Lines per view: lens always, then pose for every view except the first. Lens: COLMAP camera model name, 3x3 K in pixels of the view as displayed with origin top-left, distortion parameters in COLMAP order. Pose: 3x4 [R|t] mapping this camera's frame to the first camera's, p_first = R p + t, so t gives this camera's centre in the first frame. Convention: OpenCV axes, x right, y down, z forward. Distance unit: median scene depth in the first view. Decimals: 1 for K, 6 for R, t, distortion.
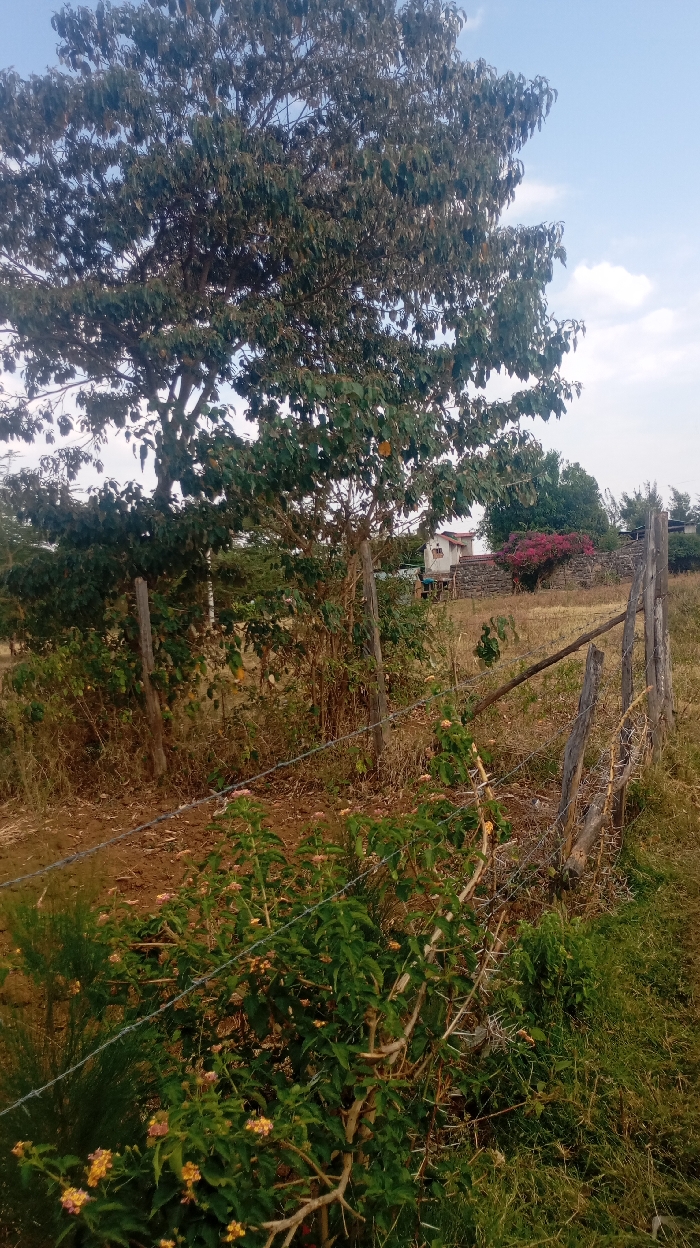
lens RADIAL K [[1000.4, 0, 350.0], [0, 1000.4, 624.0], [0, 0, 1]] dist [0.026869, 0.000348]
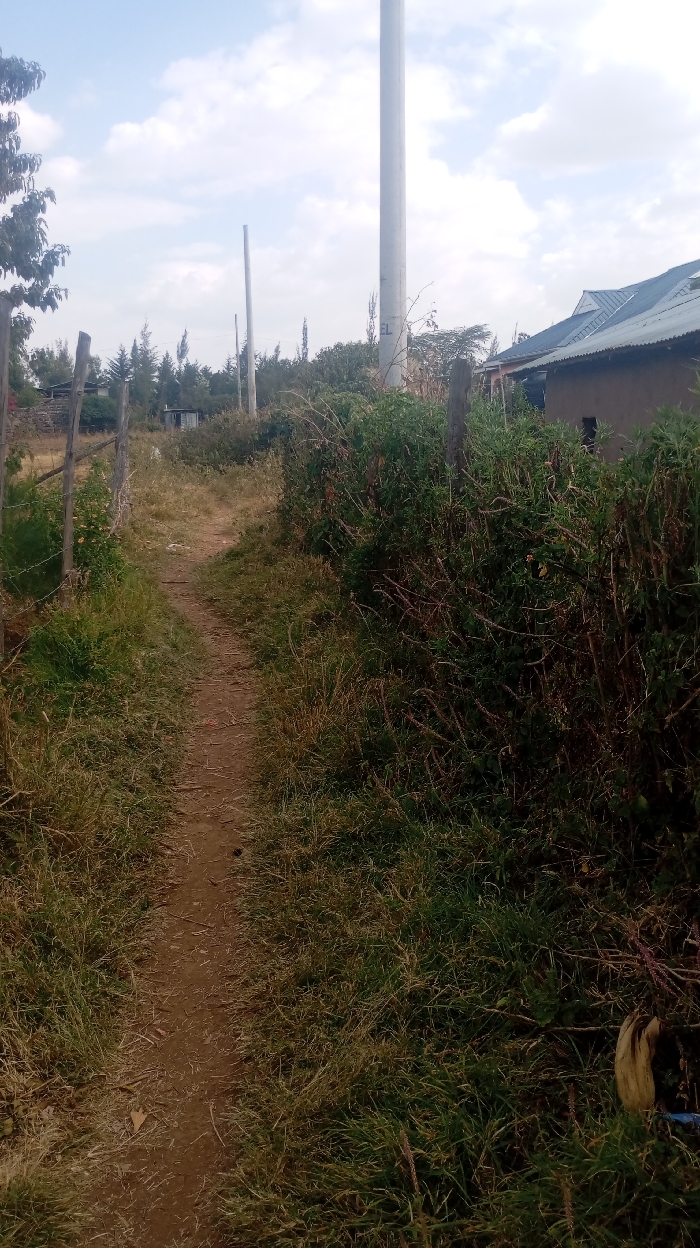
lens RADIAL K [[1000.4, 0, 350.0], [0, 1000.4, 624.0], [0, 0, 1]] dist [0.026869, 0.000348]
pose [[0.840099, -0.040463, 0.540922, -0.243967], [-0.034009, 0.991323, 0.126974, 0.051198], [-0.541366, -0.125067, 0.831433, -0.535233]]
